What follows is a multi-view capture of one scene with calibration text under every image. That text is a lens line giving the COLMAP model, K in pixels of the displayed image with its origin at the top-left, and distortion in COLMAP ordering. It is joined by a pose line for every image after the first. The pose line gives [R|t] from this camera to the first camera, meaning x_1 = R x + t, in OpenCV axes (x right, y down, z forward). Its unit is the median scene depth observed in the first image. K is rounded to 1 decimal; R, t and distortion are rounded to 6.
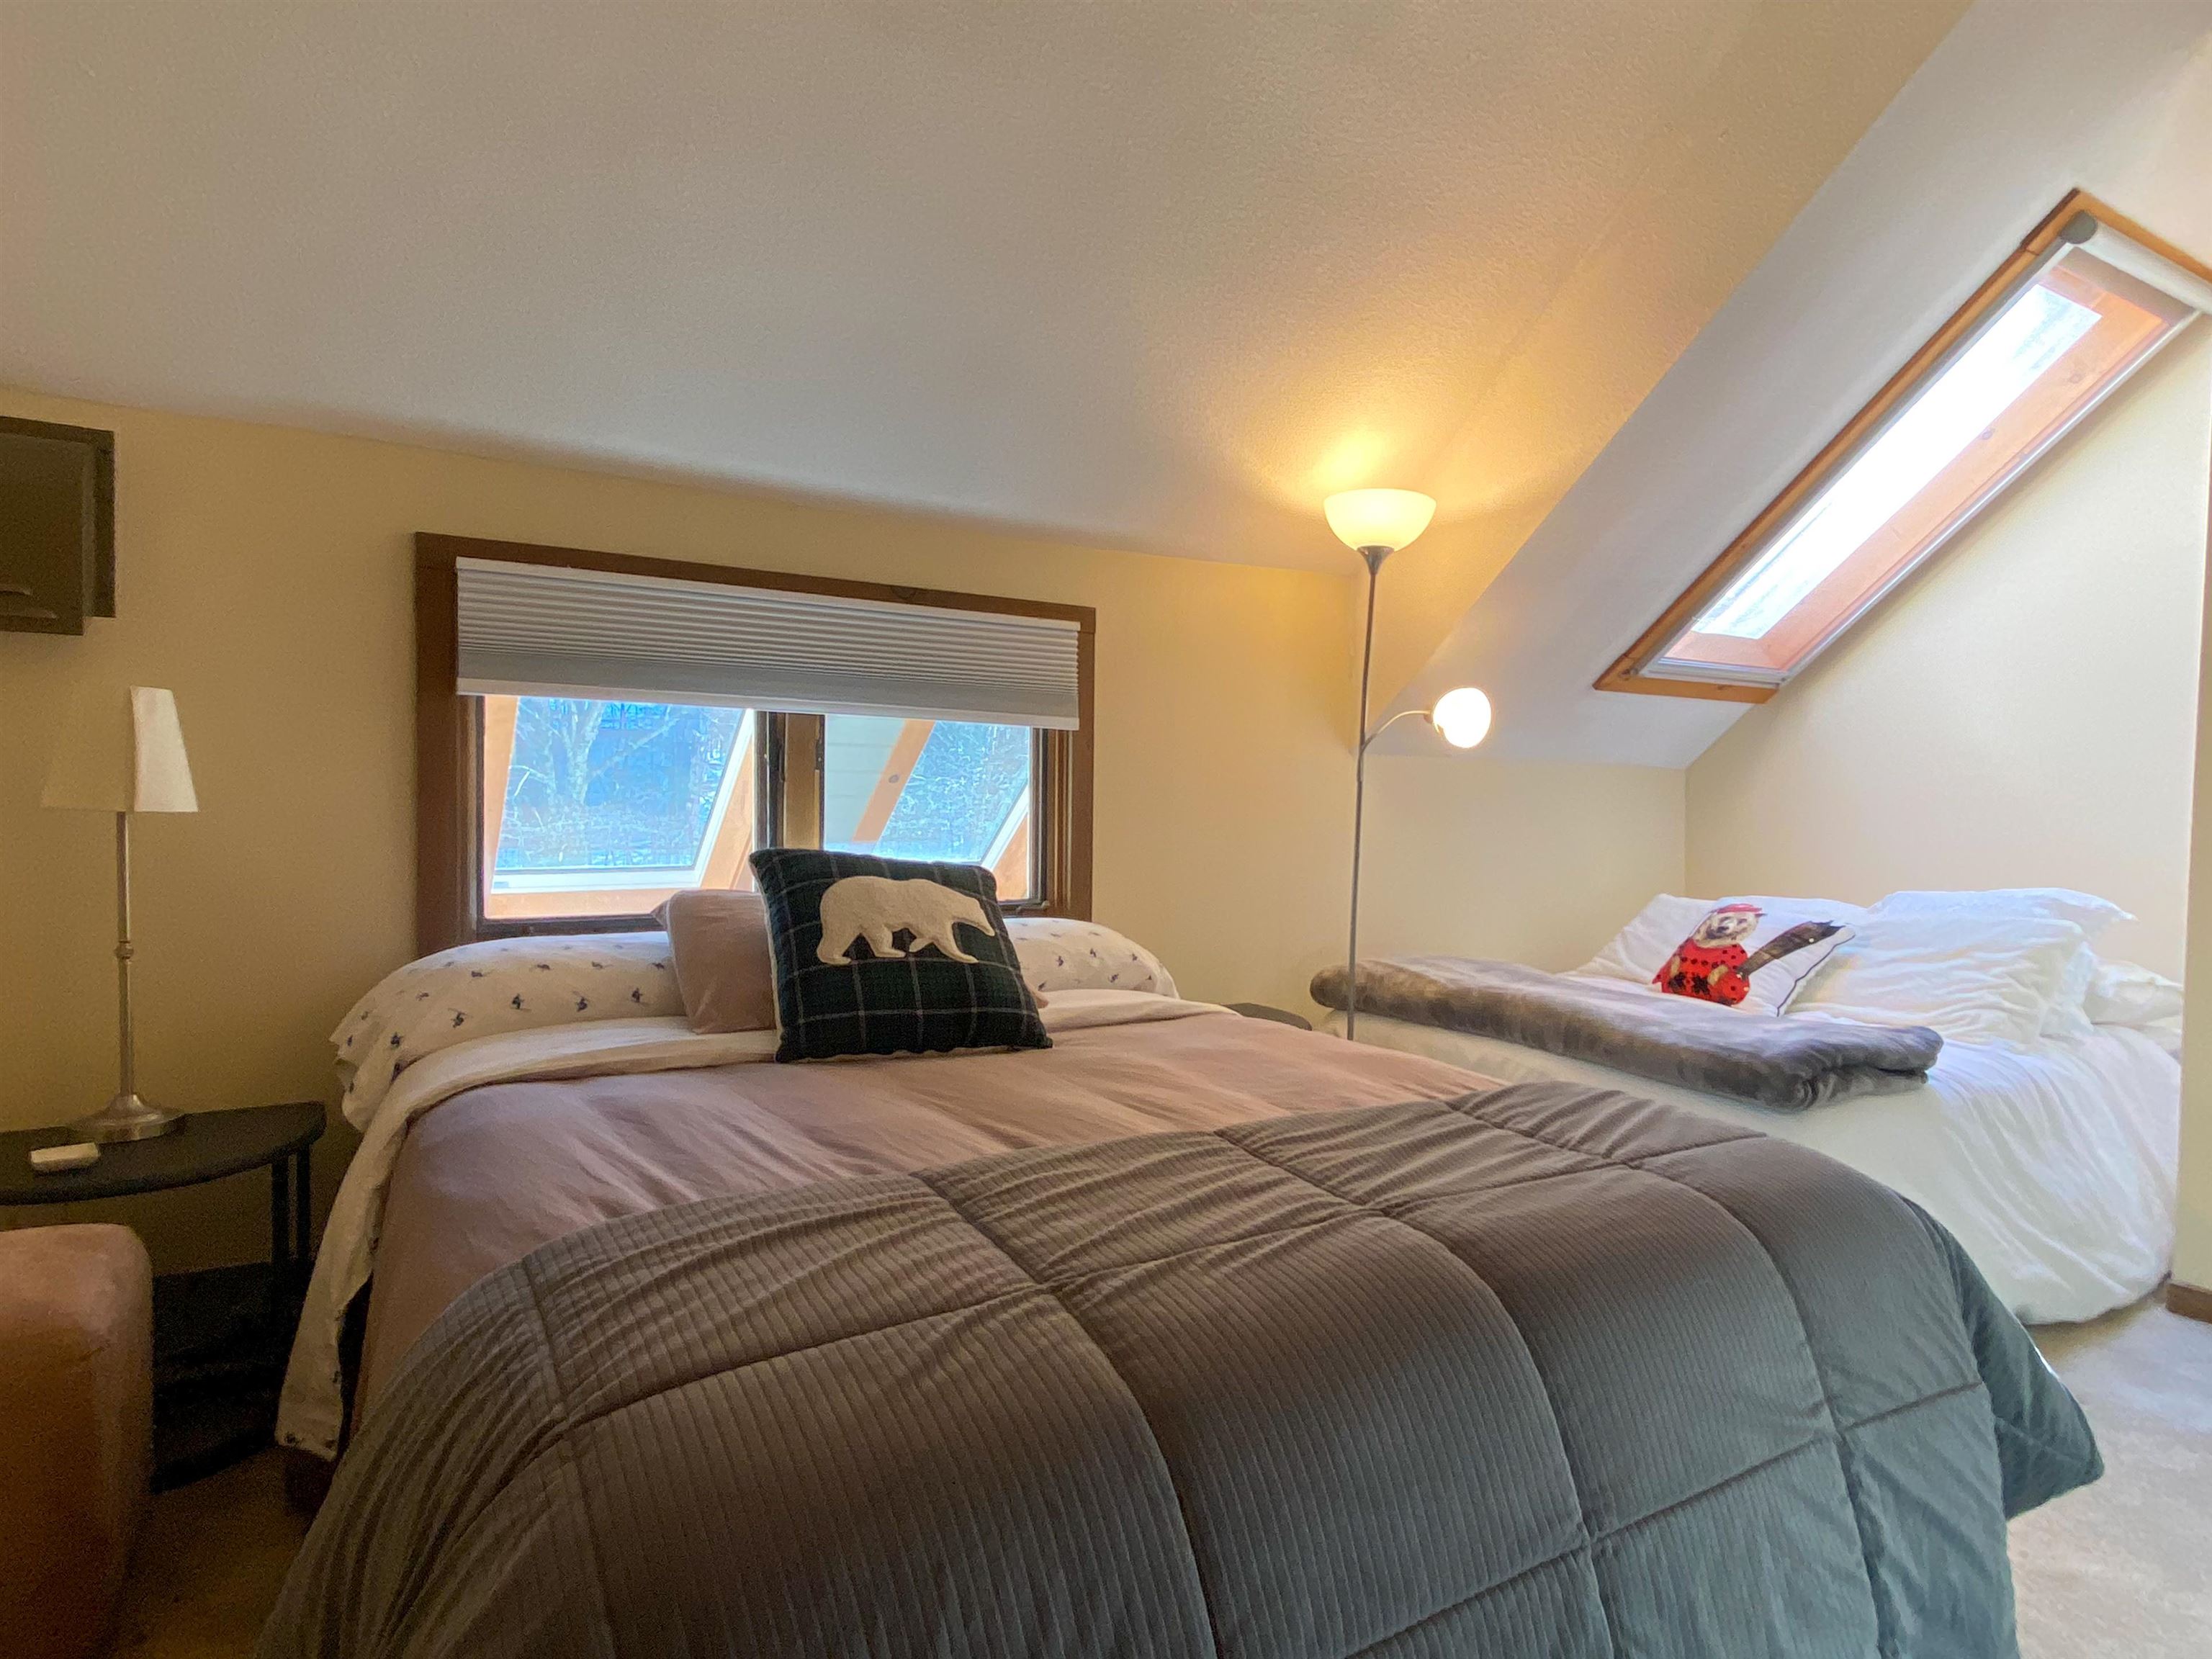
lens RADIAL K [[1192.4, 0, 1103.6], [0, 1192.4, 830.5], [0, 0, 1]] dist [0.000855, -0.001205]
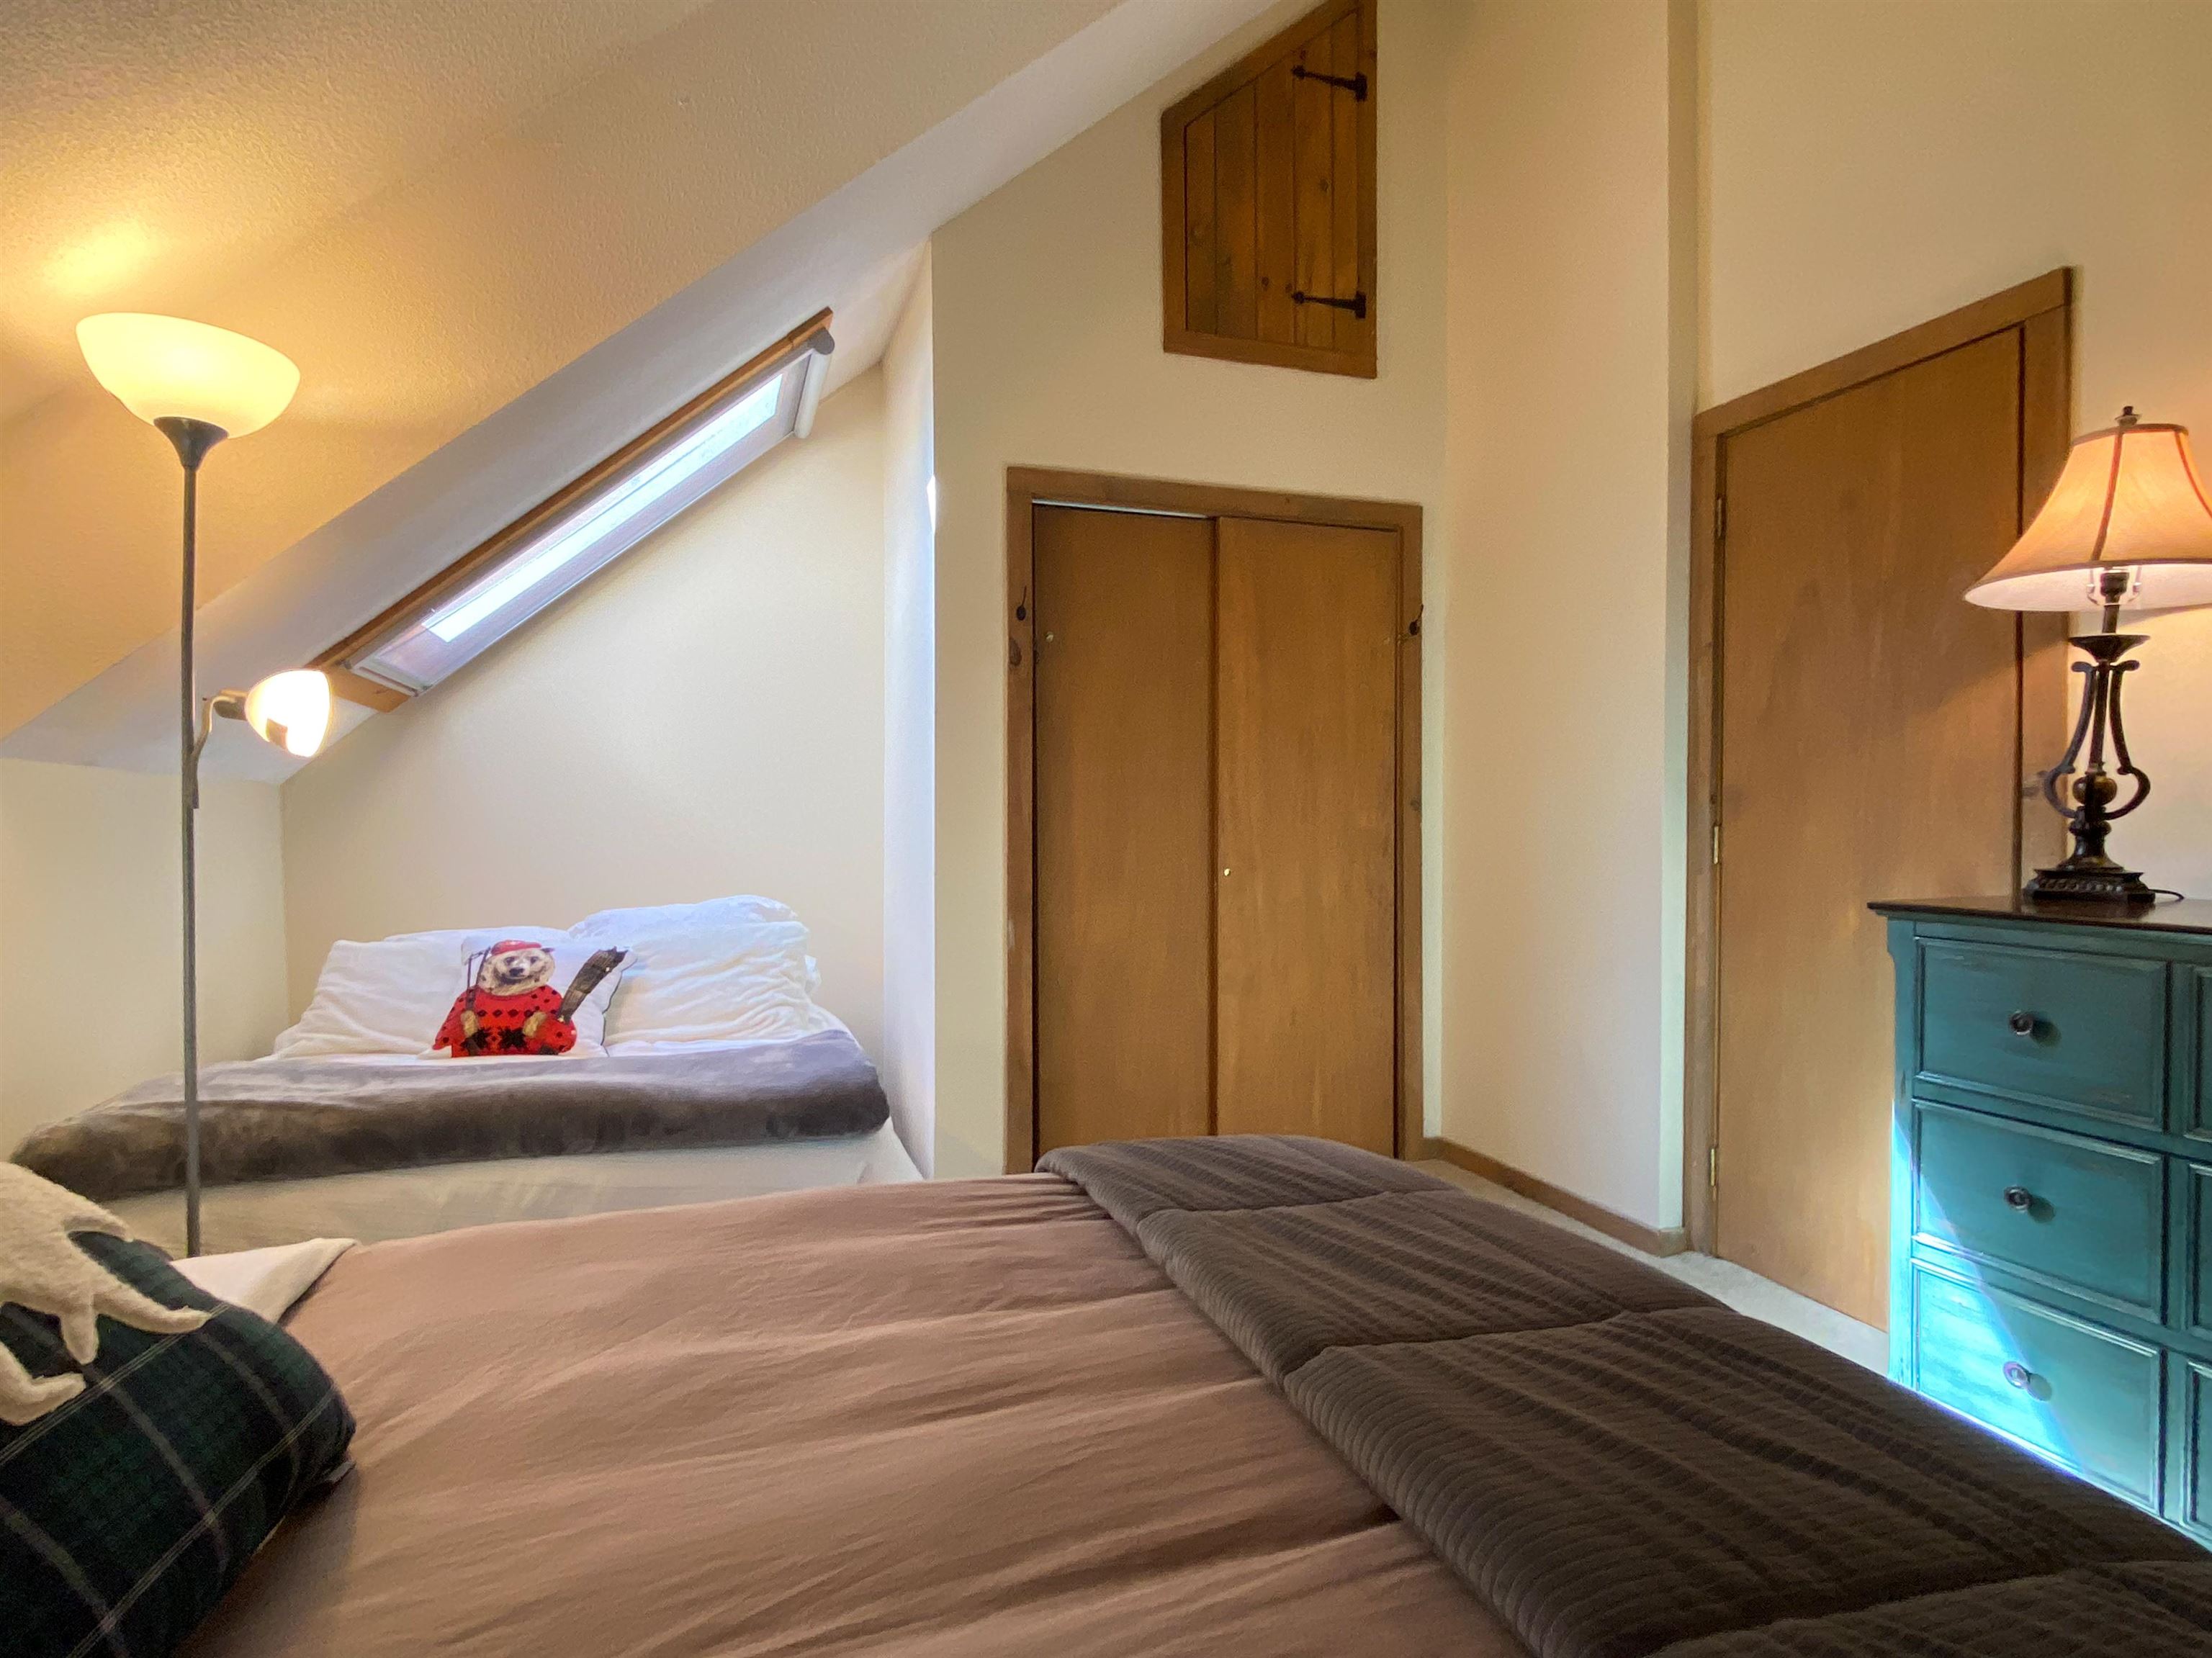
lens RADIAL K [[1192.3, 0, 1102.2], [0, 1192.3, 827.2], [0, 0, 1]] dist [0.000855, -0.001205]
pose [[0.232620, -0.021664, 0.972326, -0.241201], [0.031732, 0.999389, 0.014676, -0.023358], [-0.972050, 0.027440, 0.233165, 0.386288]]
